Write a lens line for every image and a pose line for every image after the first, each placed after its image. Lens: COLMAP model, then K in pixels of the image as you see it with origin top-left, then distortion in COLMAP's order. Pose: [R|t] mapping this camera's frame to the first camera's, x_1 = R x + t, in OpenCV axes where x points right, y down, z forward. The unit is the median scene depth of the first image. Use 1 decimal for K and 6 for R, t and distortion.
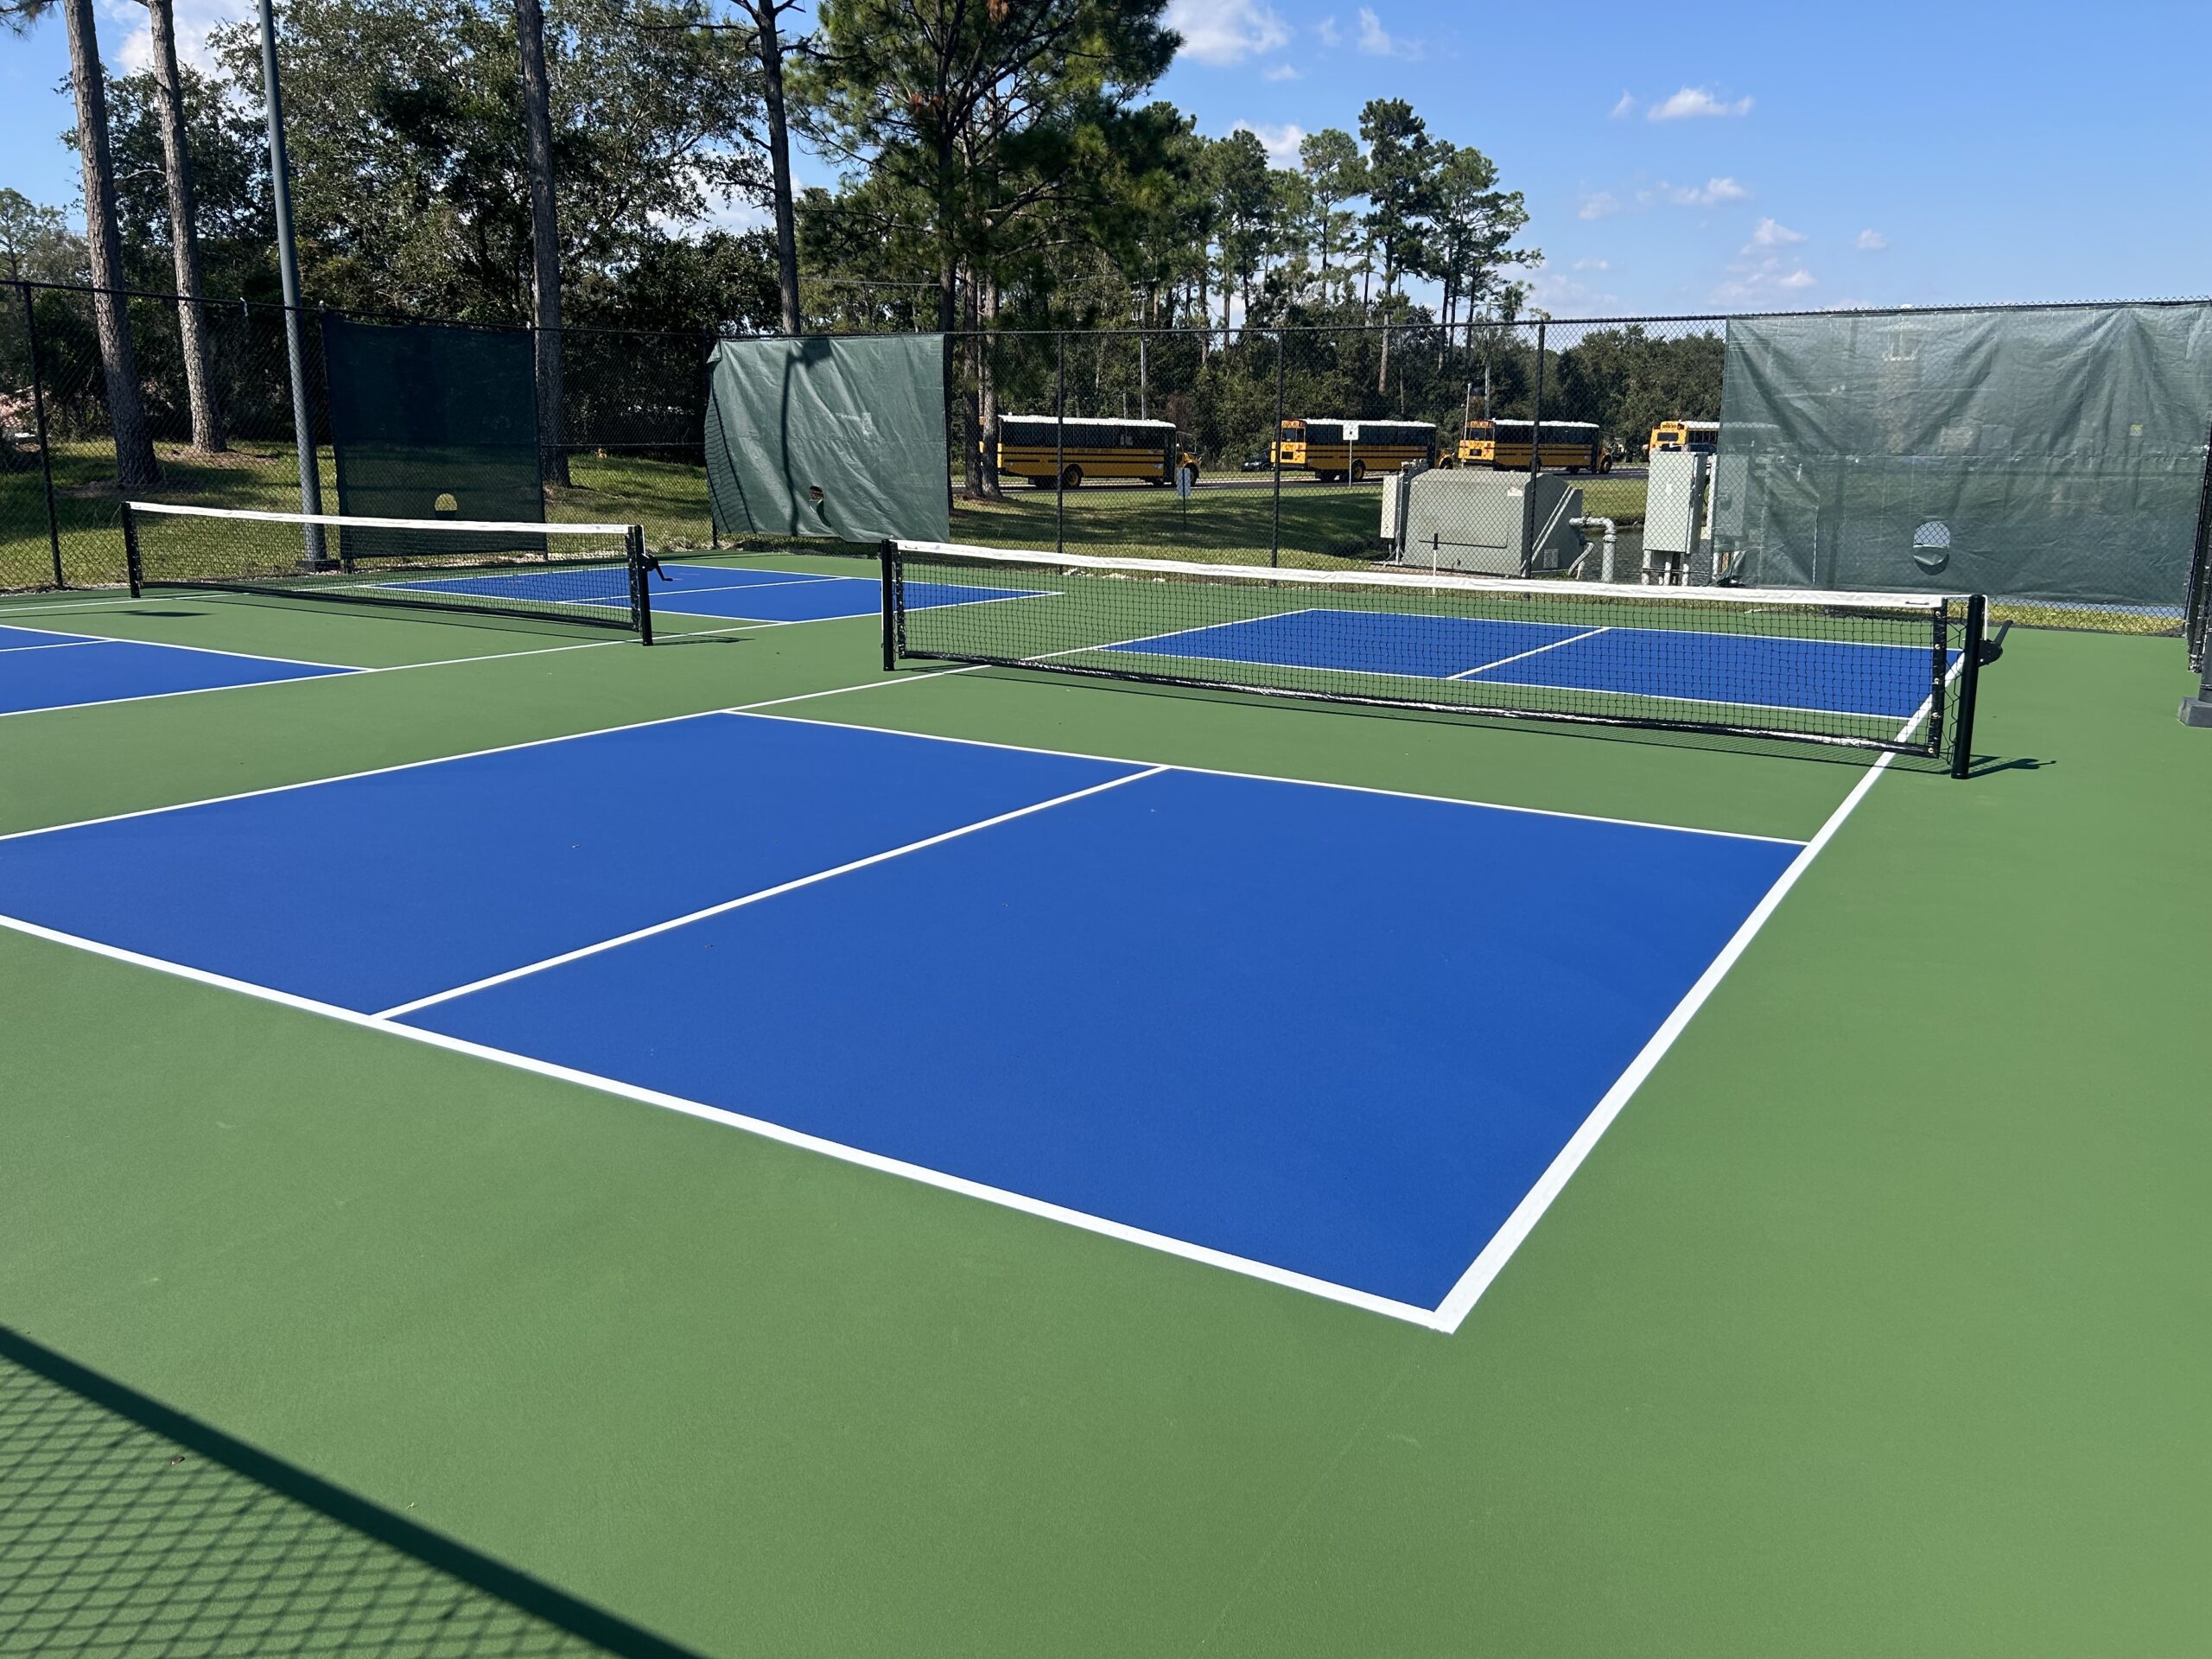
lens RADIAL K [[1644.3, 0, 1111.8], [0, 1644.3, 823.7], [0, 0, 1]] dist [0.032632, -0.042099]
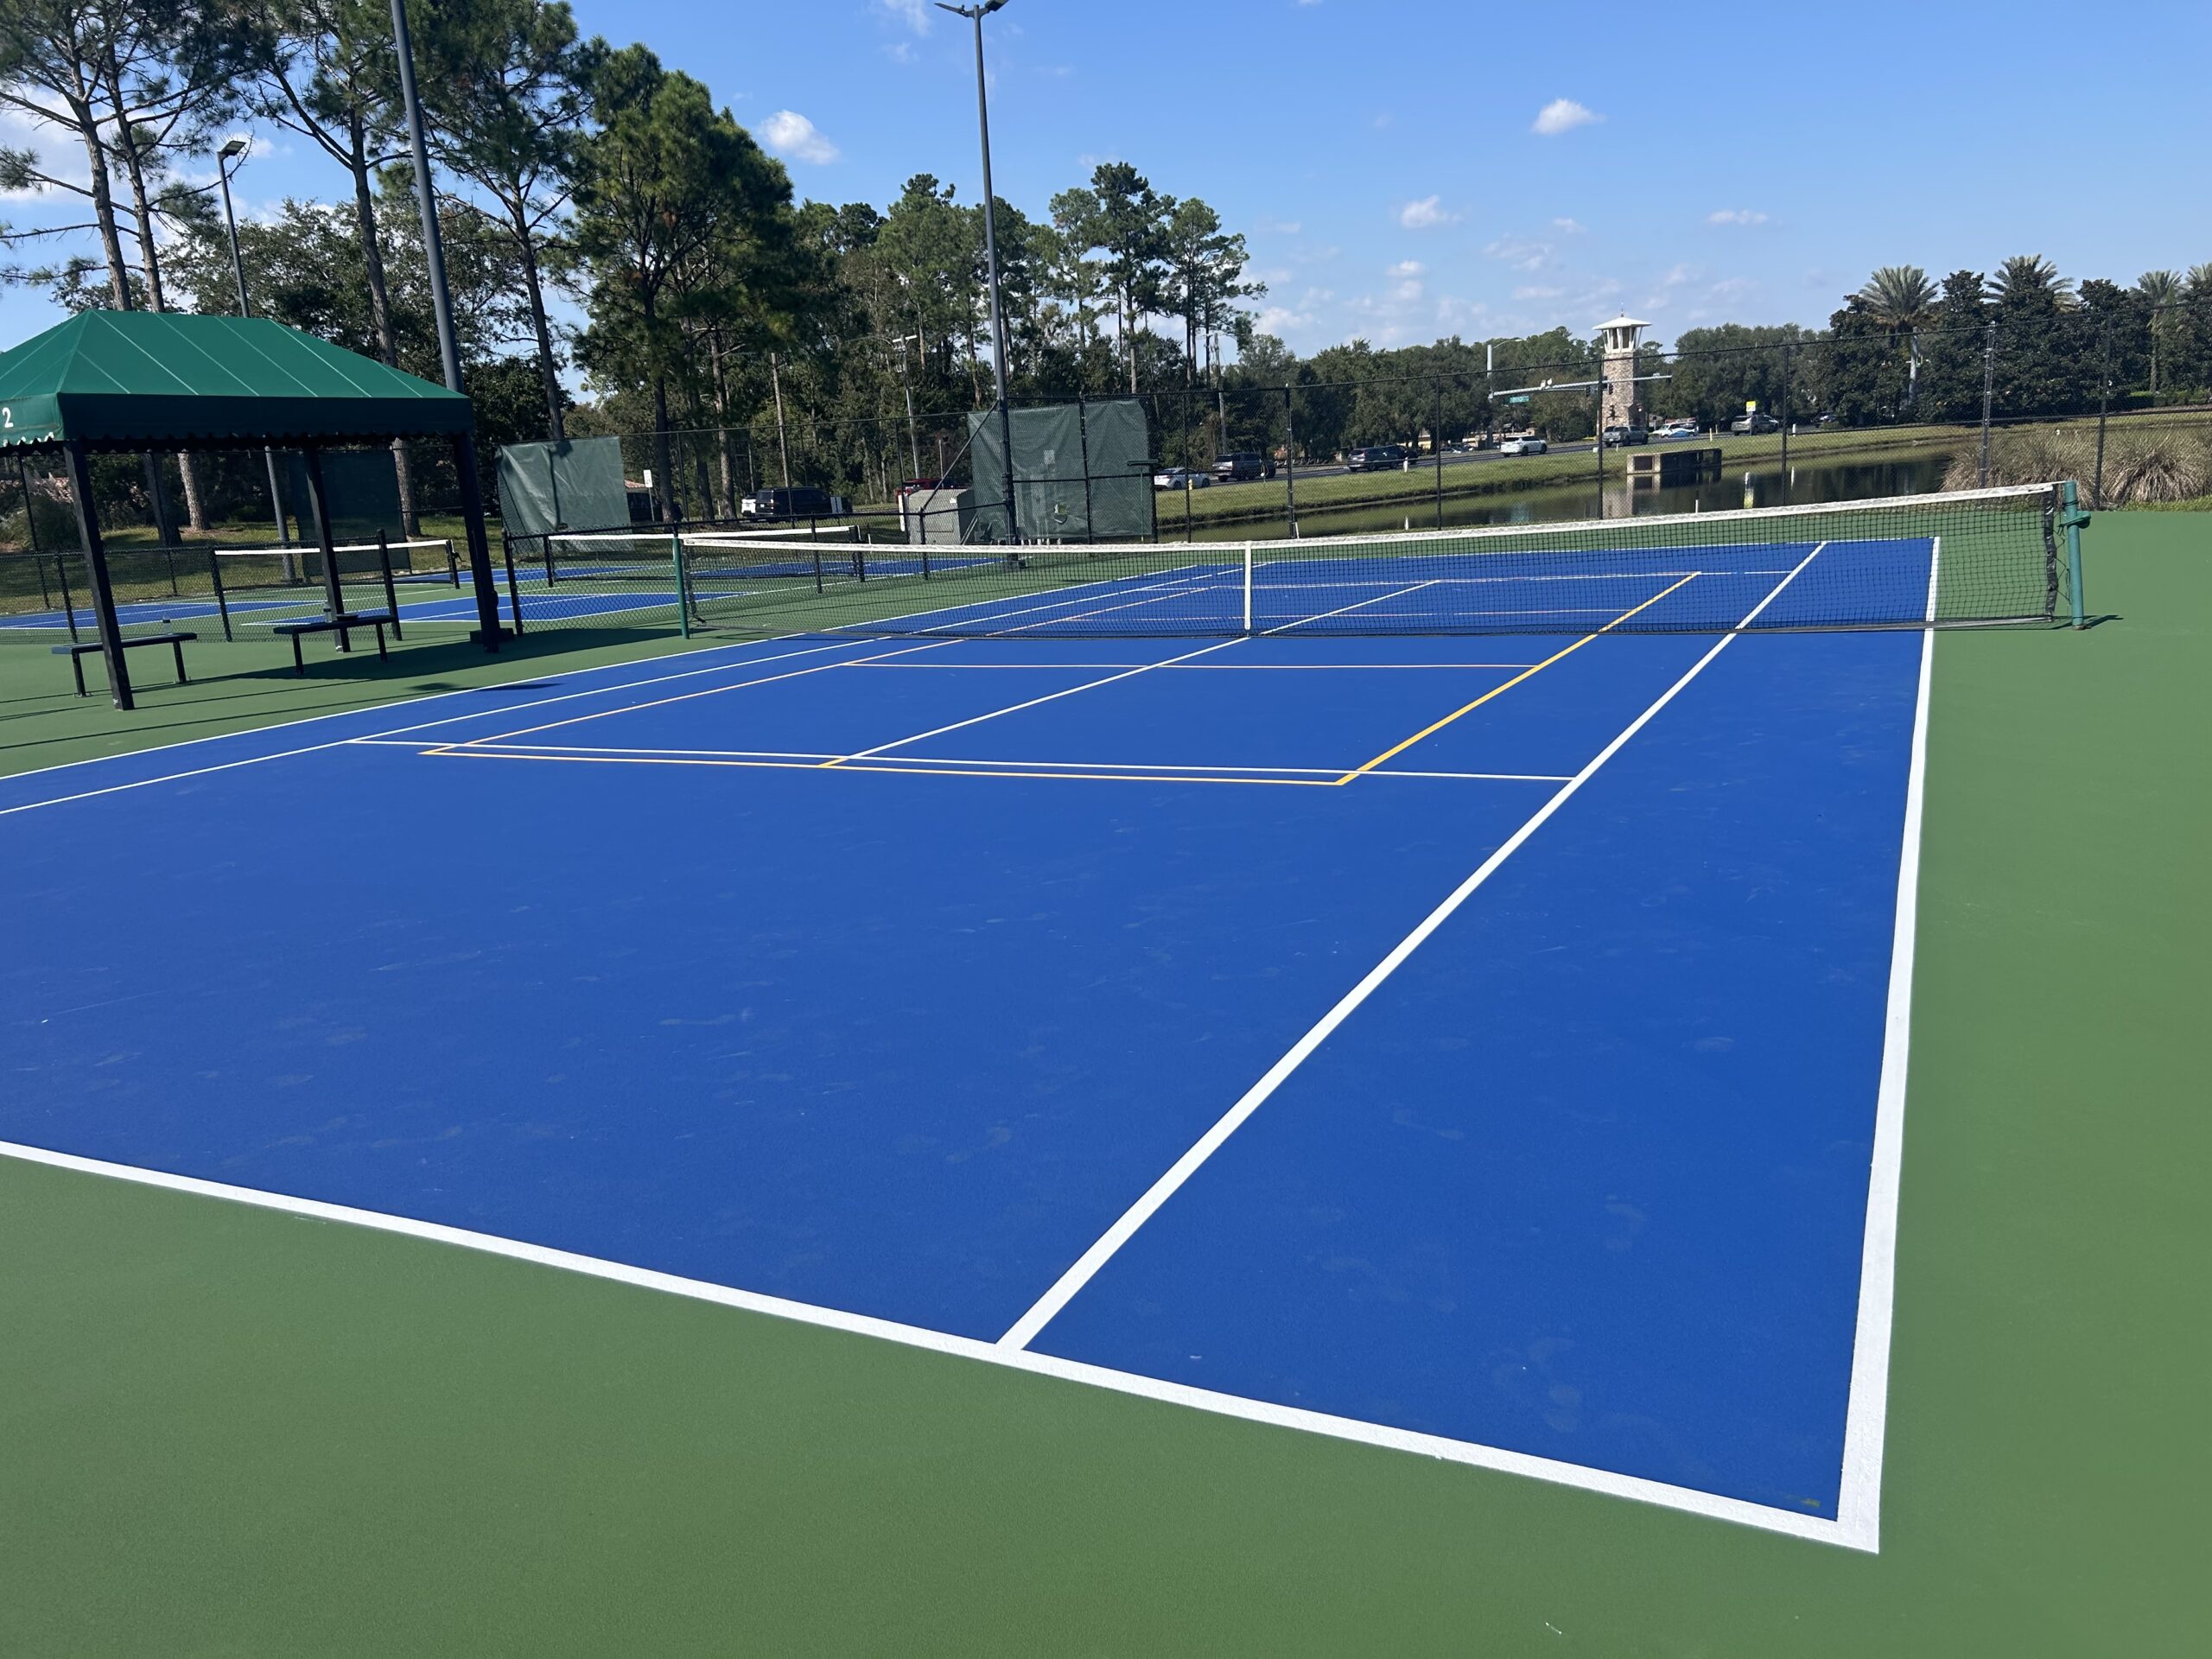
lens RADIAL K [[1644.3, 0, 1113.8], [0, 1644.3, 870.4], [0, 0, 1]] dist [0.032632, -0.042099]
pose [[0.994448, -0.085715, 0.061036, 0.052451], [0.084892, 0.996262, 0.015955, 0.036827], [-0.062176, -0.010685, 0.998008, -0.159236]]
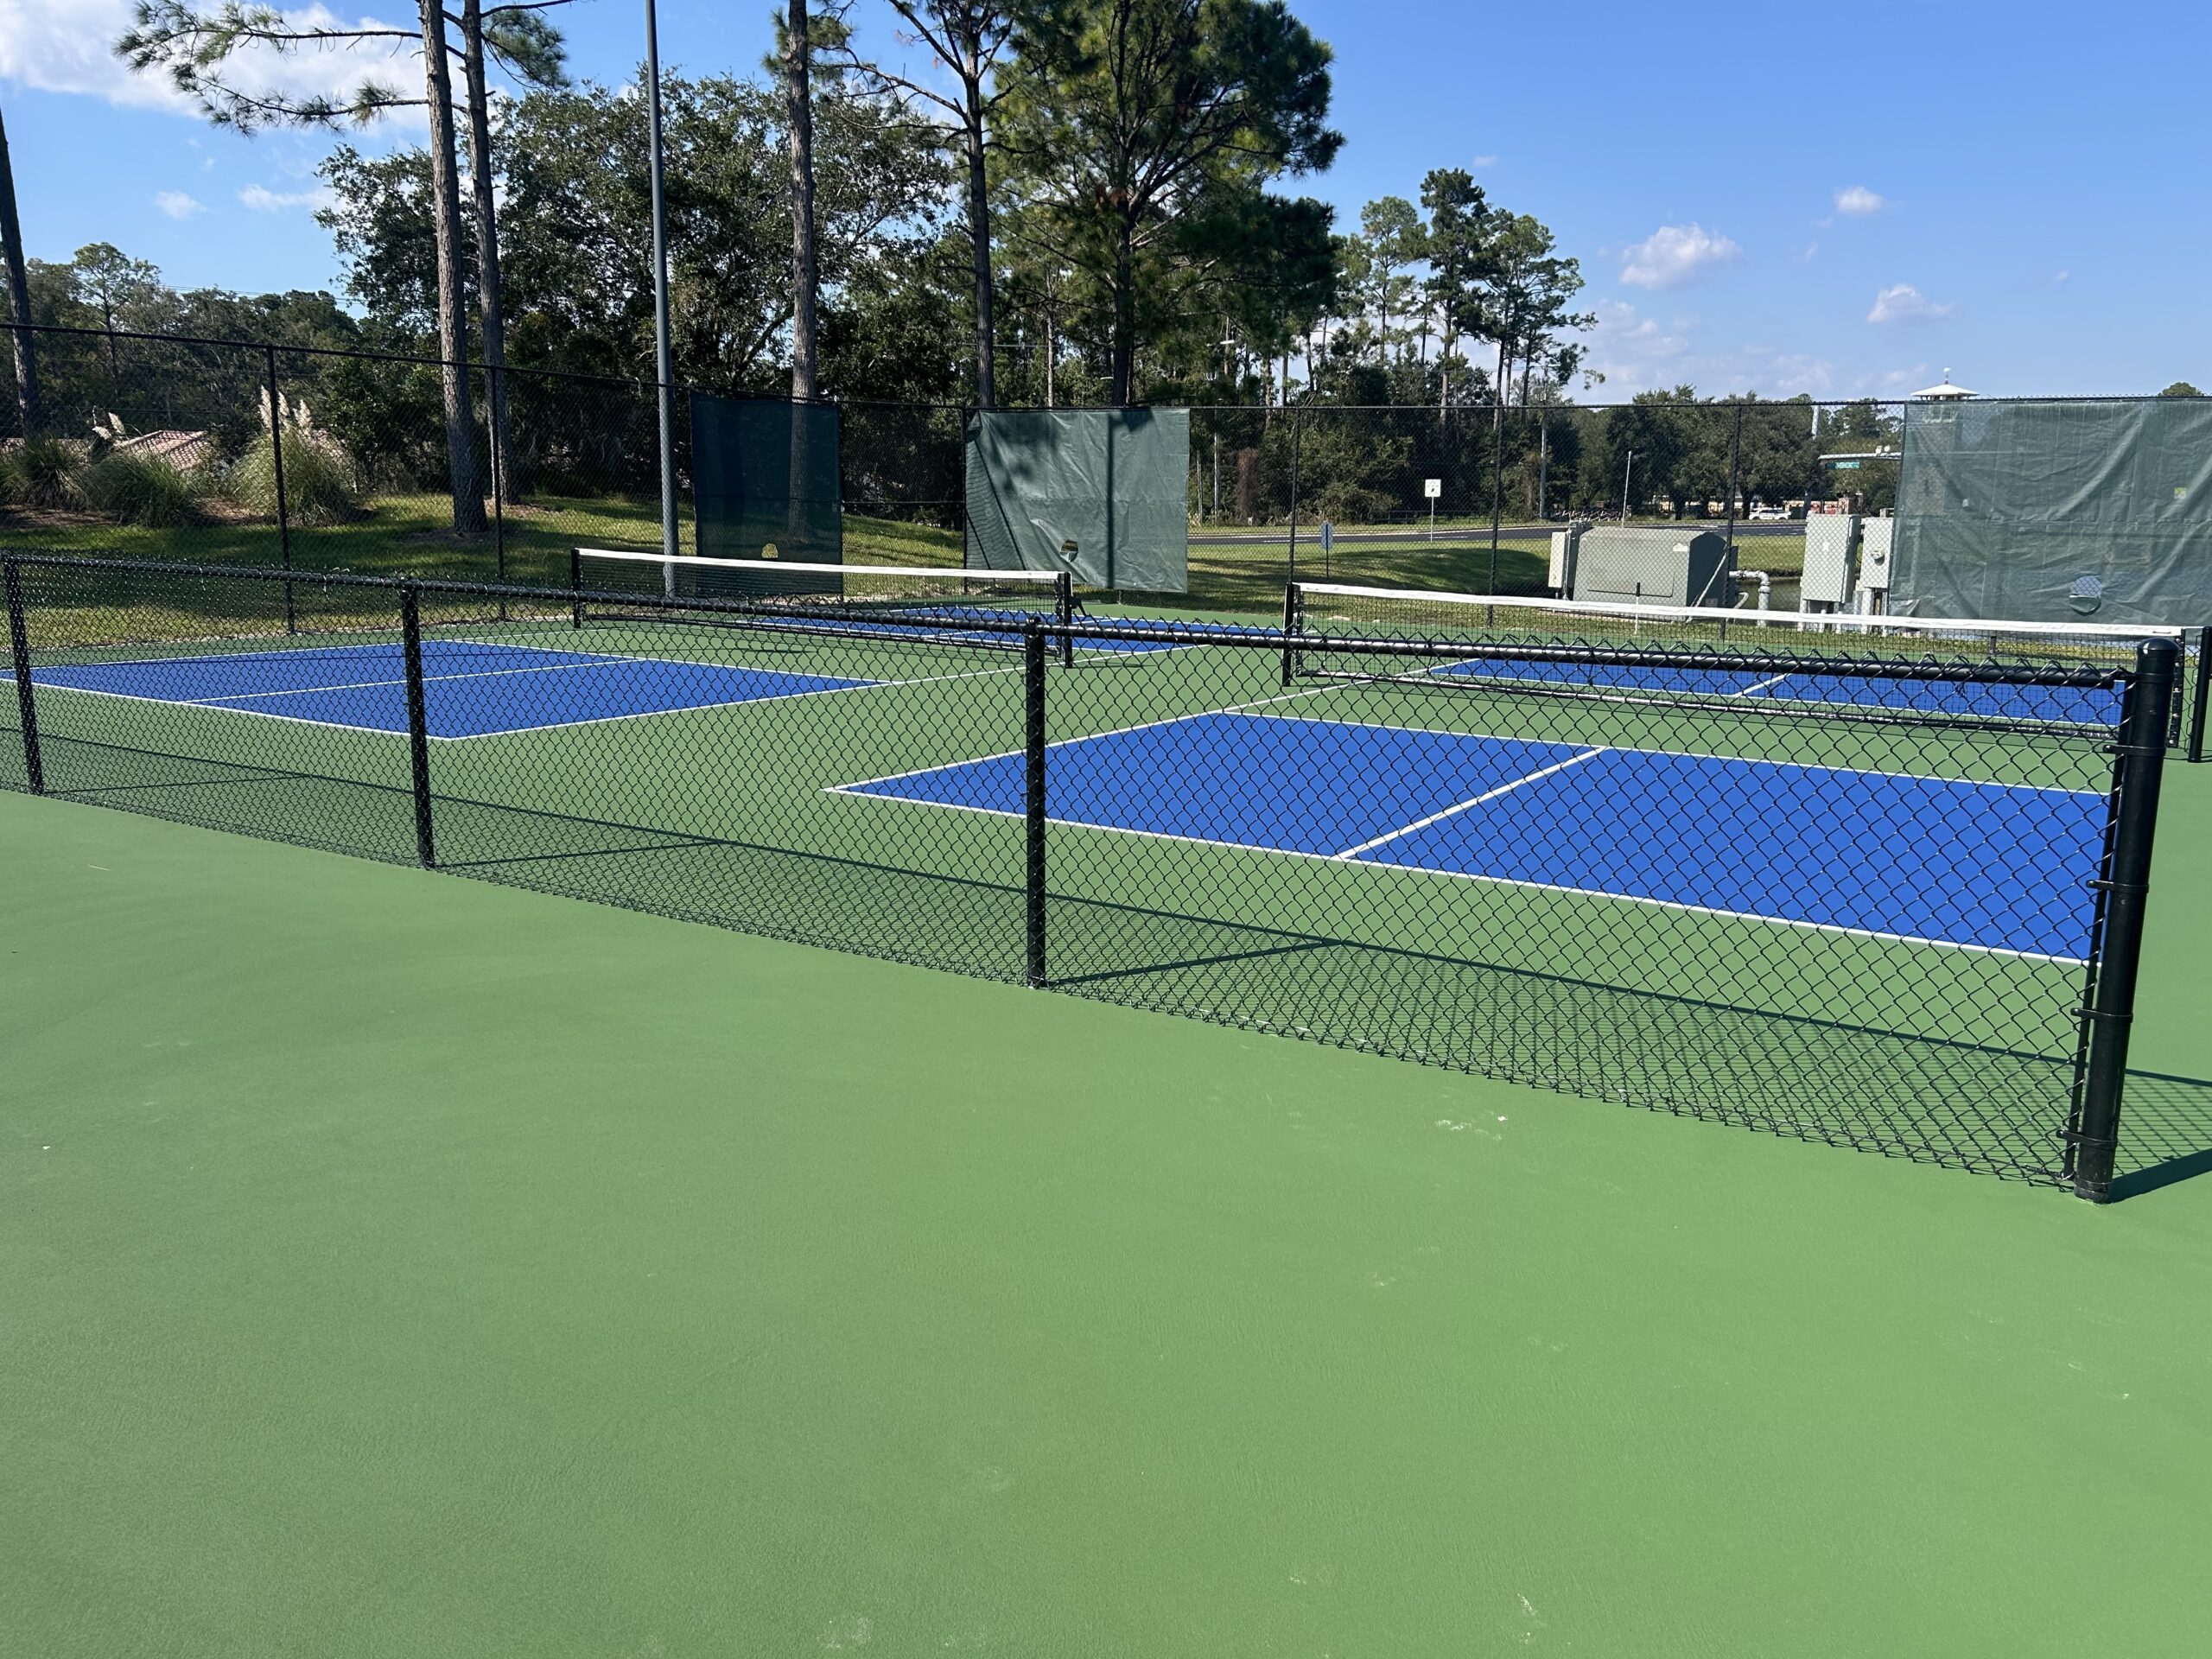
lens RADIAL K [[1644.3, 0, 1116.6], [0, 1644.3, 827.7], [0, 0, 1]] dist [0.032632, -0.042099]
pose [[0.999870, 0.010515, -0.012195, -0.023891], [-0.010852, 0.999550, -0.027950, 0.004994], [0.011896, 0.028079, 0.999535, -0.024680]]
